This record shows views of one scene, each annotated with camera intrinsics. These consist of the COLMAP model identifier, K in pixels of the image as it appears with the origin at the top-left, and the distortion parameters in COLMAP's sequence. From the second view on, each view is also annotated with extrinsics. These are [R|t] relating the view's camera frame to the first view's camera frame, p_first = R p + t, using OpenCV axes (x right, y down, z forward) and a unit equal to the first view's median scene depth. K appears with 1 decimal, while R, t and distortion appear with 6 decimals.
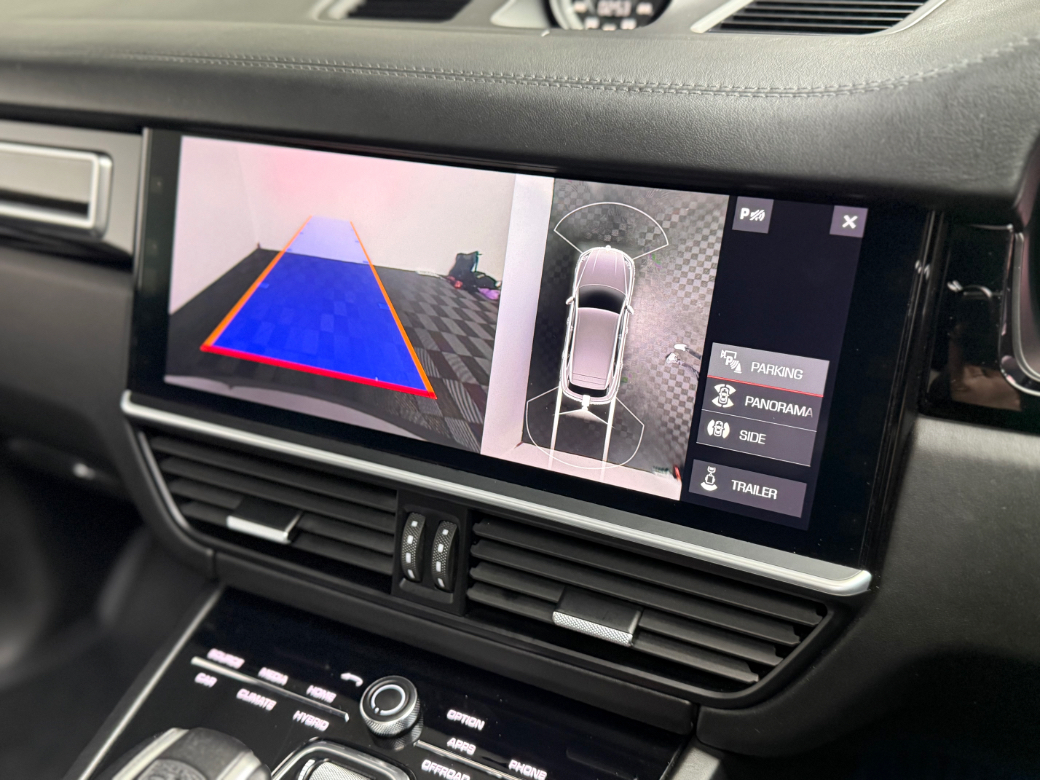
lens RADIAL K [[1044.5, 0, 520.0], [0, 1044.5, 390.0], [0, 0, 1]] dist [0.182600, -0.539687]
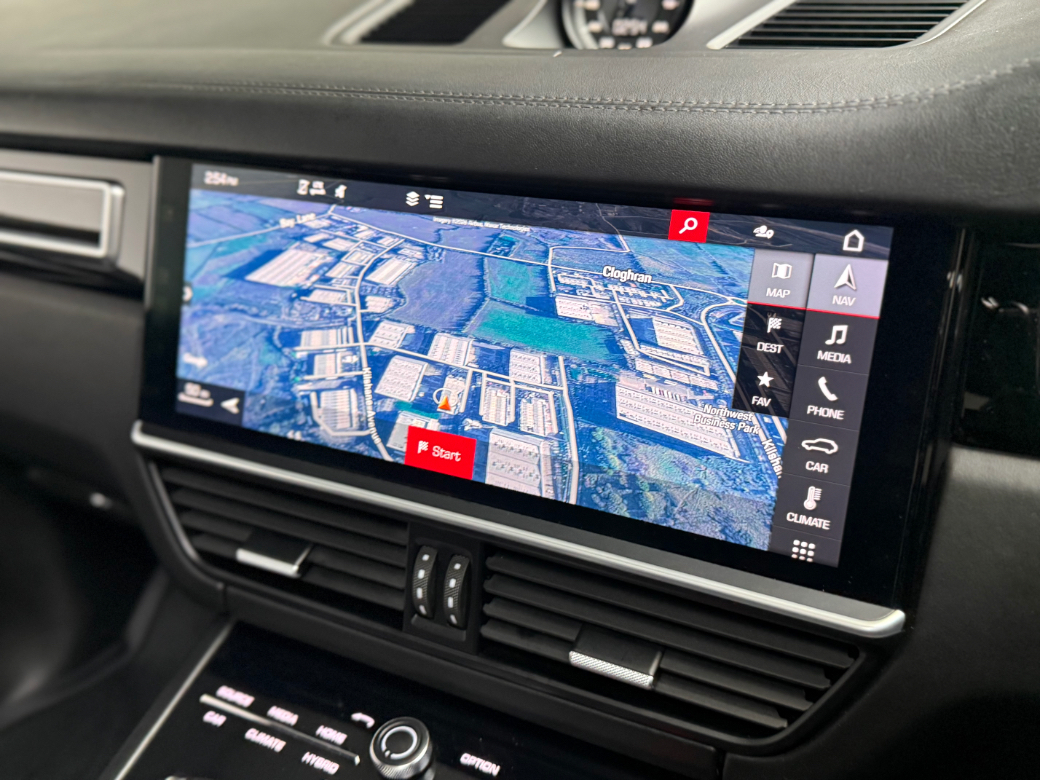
lens RADIAL K [[1043.6, 0, 508.1], [0, 1043.6, 372.3], [0, 0, 1]] dist [0.166987, -0.468637]
pose [[0.999130, -0.009005, -0.040728, 0.016365], [0.007596, 0.999372, -0.034617, -0.008983], [0.041014, 0.034277, 0.998570, 0.033931]]
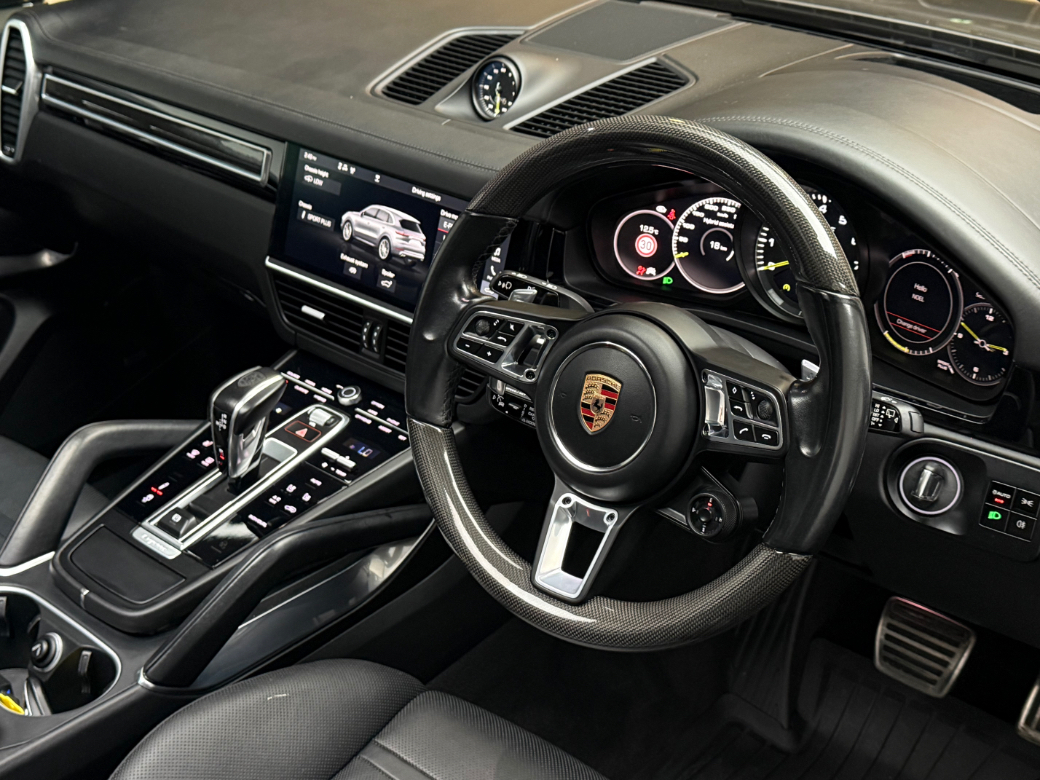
lens RADIAL K [[1347.9, 0, 520.0], [0, 1347.9, 390.0], [0, 0, 1]] dist [-0.018643, -0.009516]
pose [[0.967453, 0.127986, -0.218298, 0.947529], [-0.114927, 0.990793, 0.071560, 0.017868], [0.225447, -0.044142, 0.973255, -1.964323]]
